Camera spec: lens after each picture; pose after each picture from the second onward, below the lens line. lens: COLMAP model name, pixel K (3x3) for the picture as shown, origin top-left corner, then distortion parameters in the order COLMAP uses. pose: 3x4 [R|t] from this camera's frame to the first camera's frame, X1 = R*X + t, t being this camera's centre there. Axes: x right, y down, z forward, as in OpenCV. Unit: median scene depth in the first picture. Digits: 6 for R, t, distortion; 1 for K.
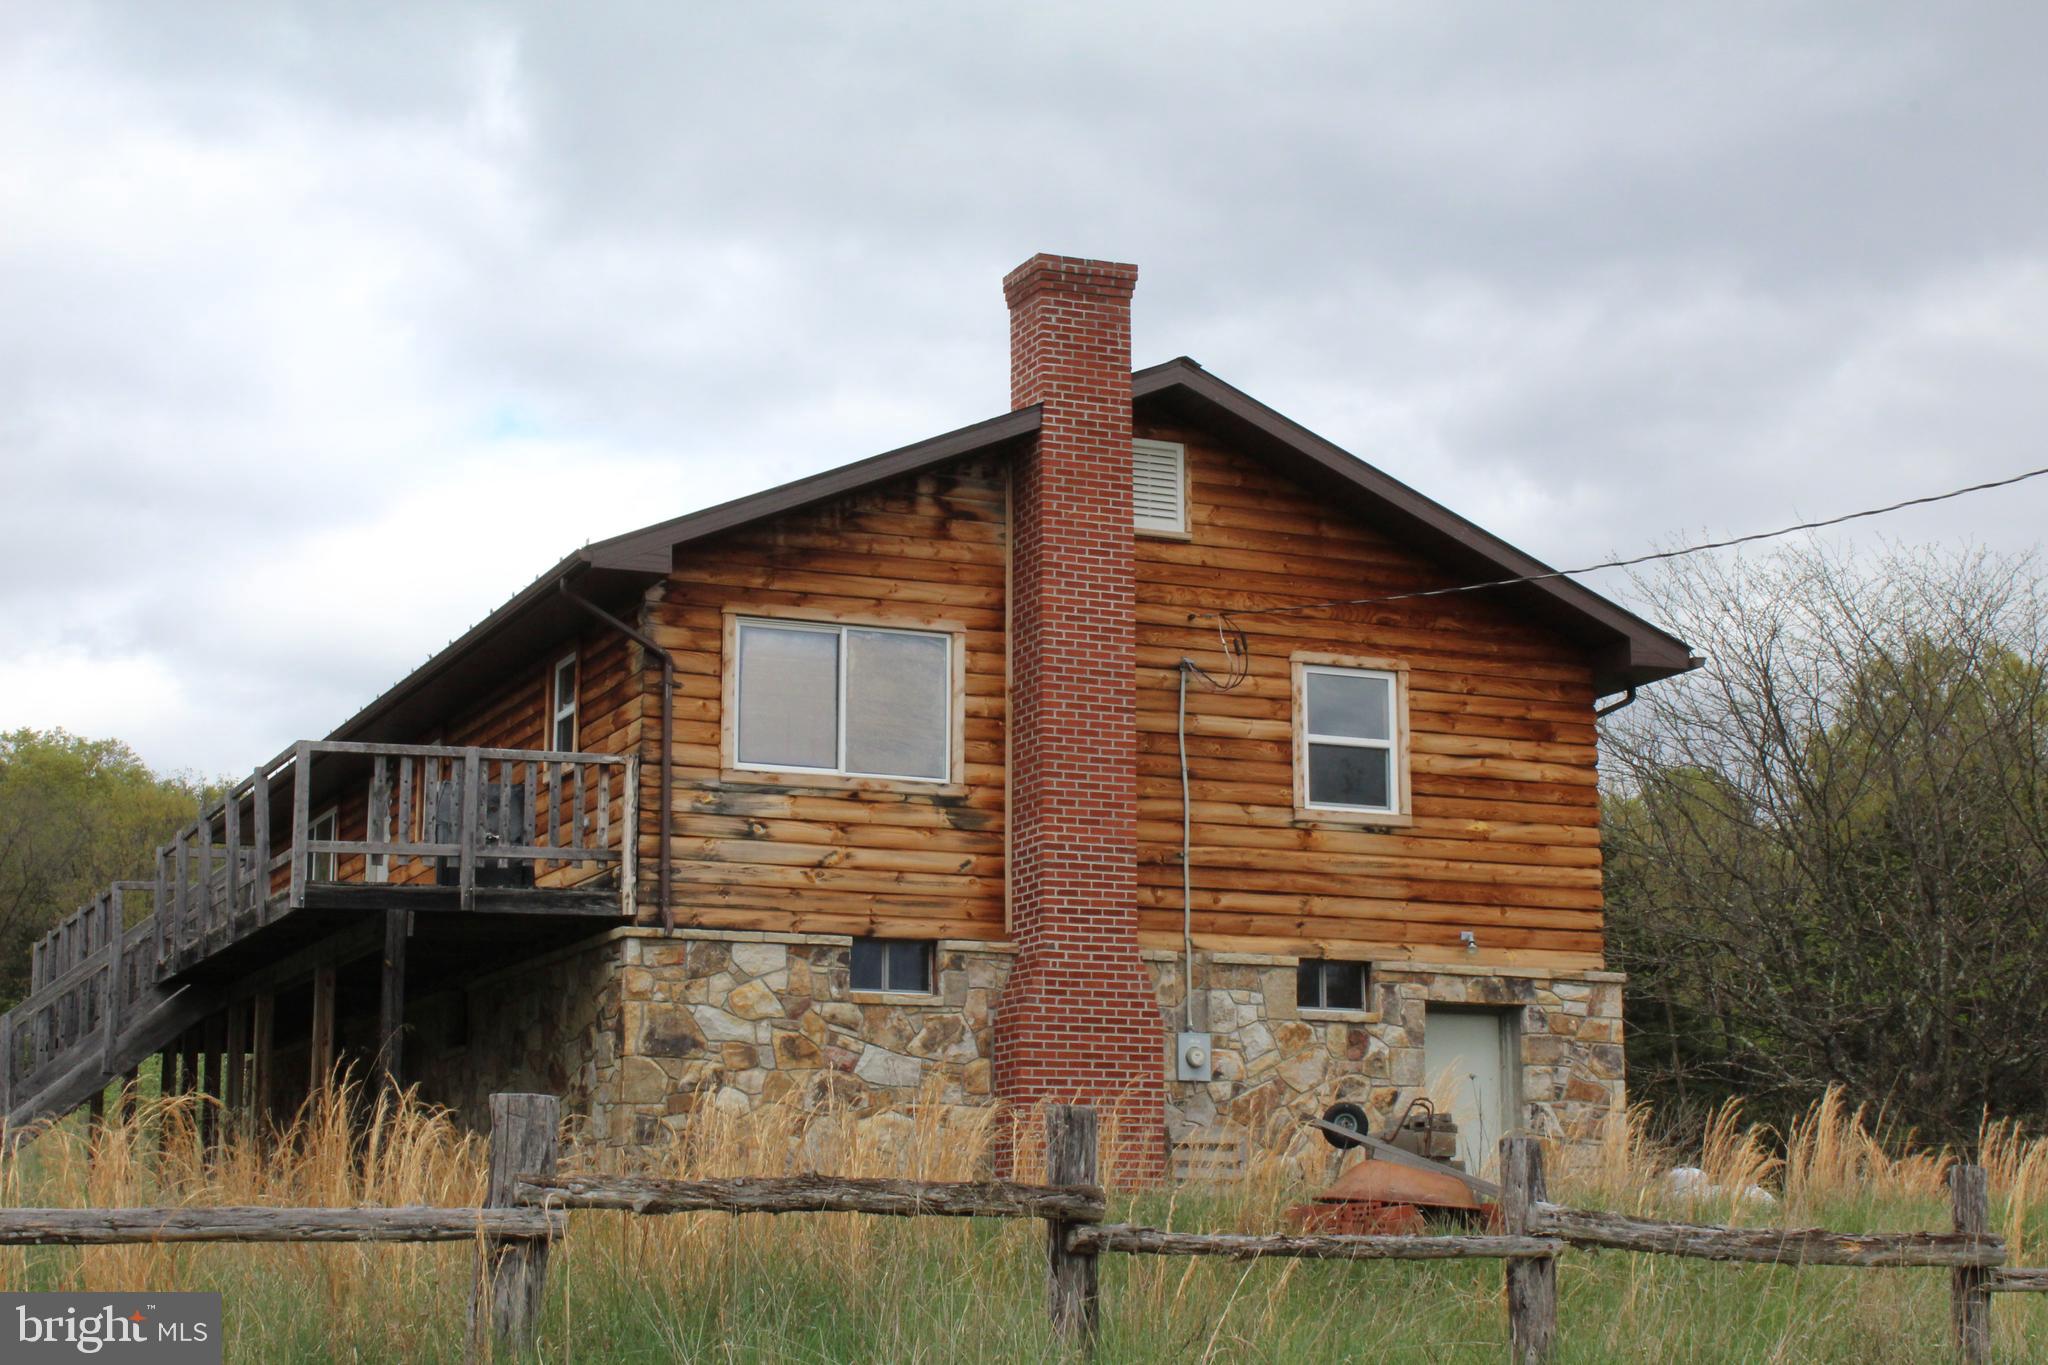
lens RADIAL K [[3227.6, 0, 1024.0], [0, 3227.6, 691.0], [0, 0, 1]] dist [-0.024763, 0.000000]
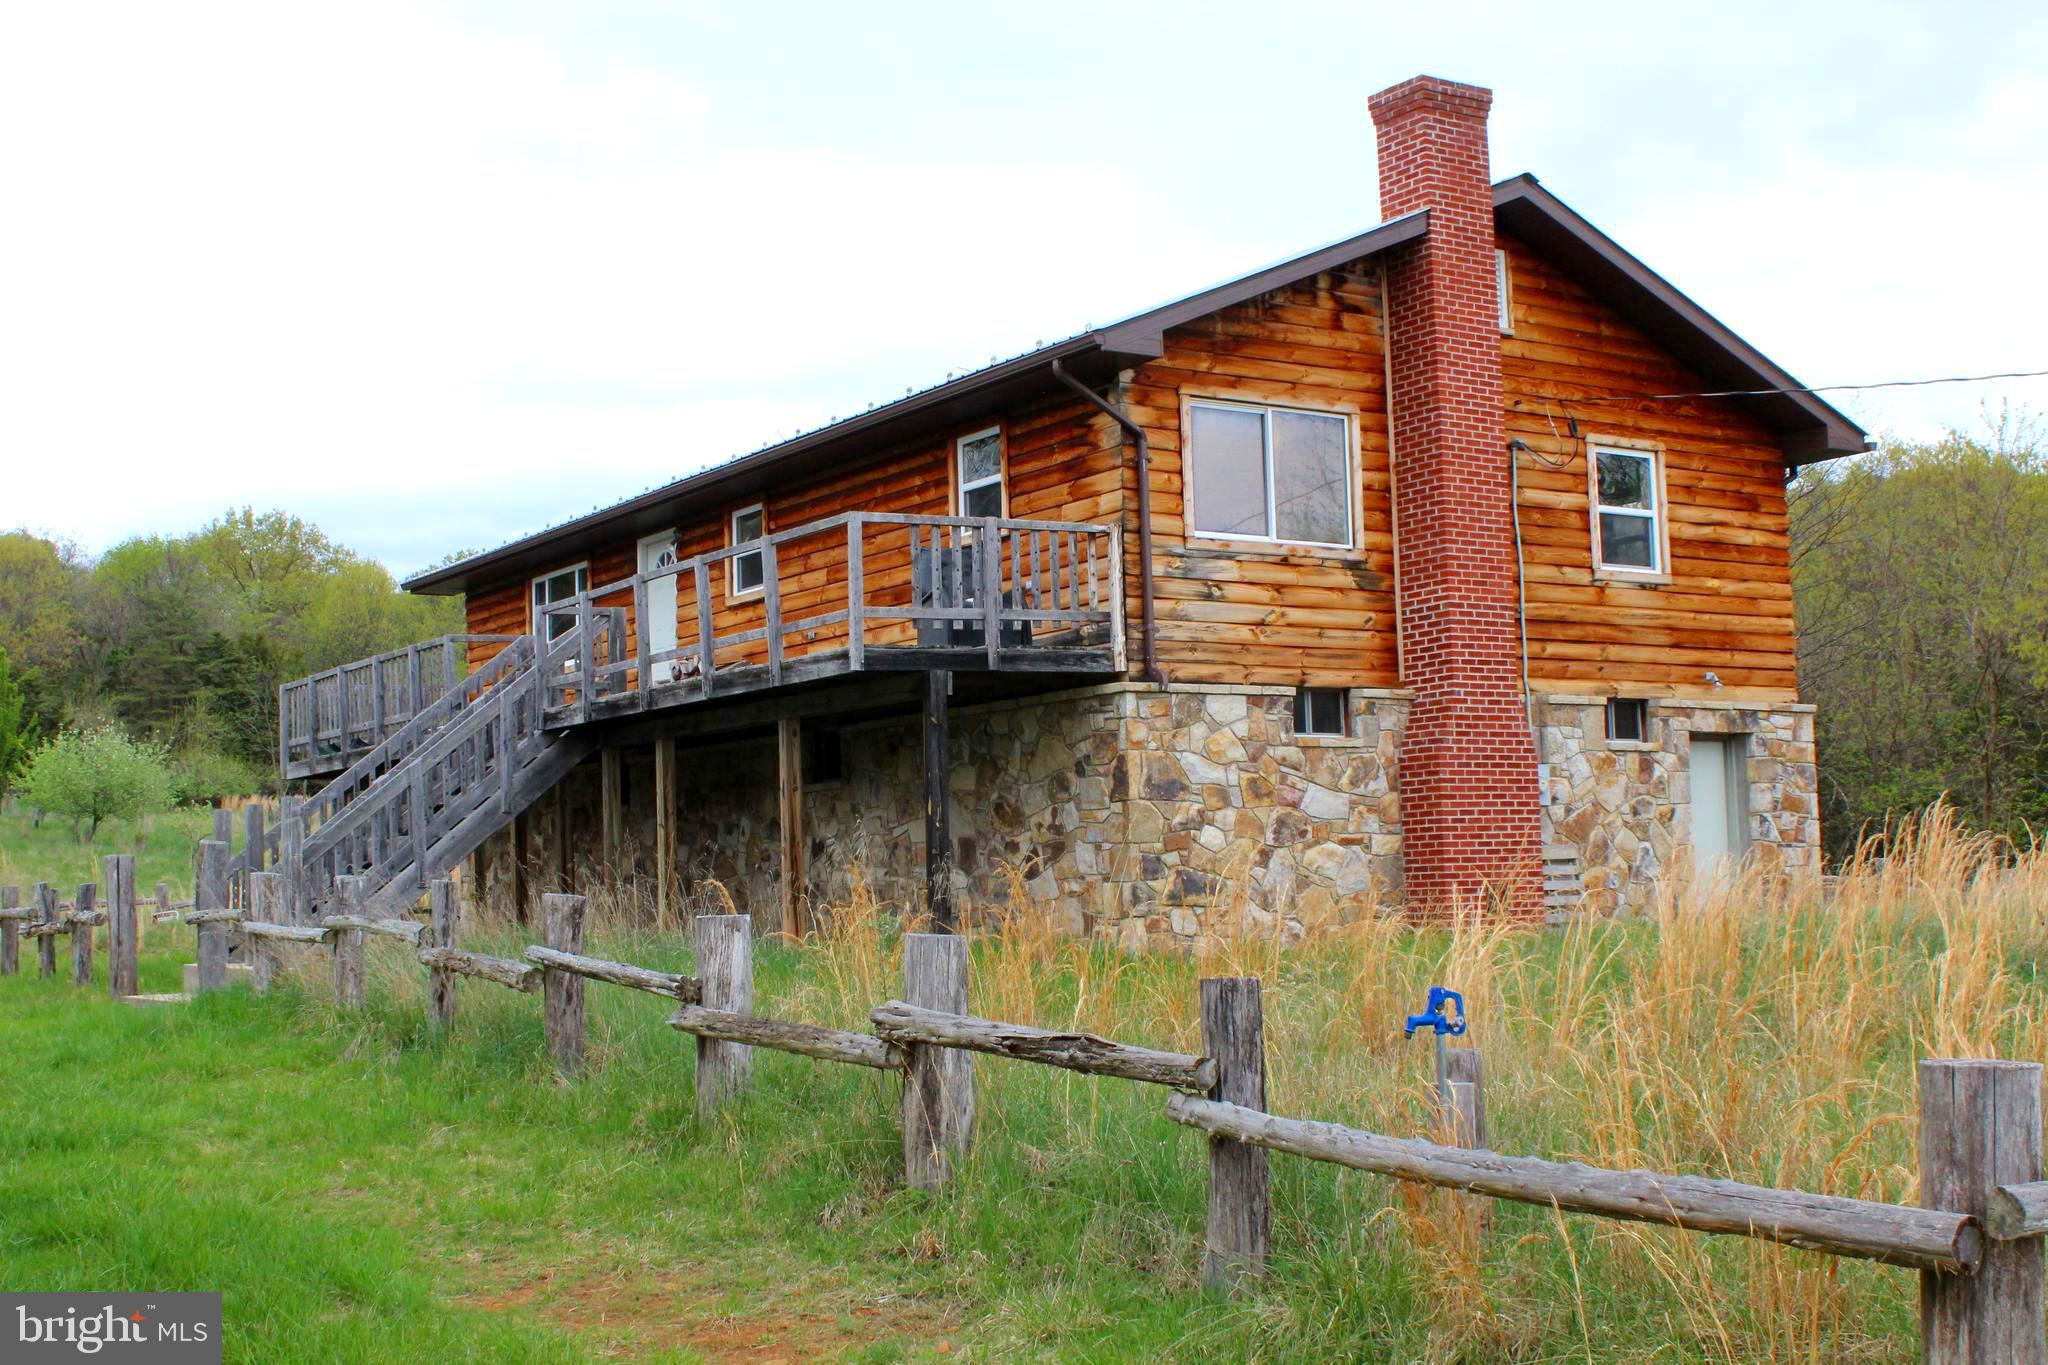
lens RADIAL K [[2361.2, 0, 1027.8], [0, 2361.2, 669.1], [0, 0, 1]] dist [-0.050004, 0.000000]
pose [[0.982407, -0.010188, 0.186475, -0.283130], [-0.006612, 0.995987, 0.089250, -0.002251], [-0.186636, -0.088912, 0.978397, 0.209407]]
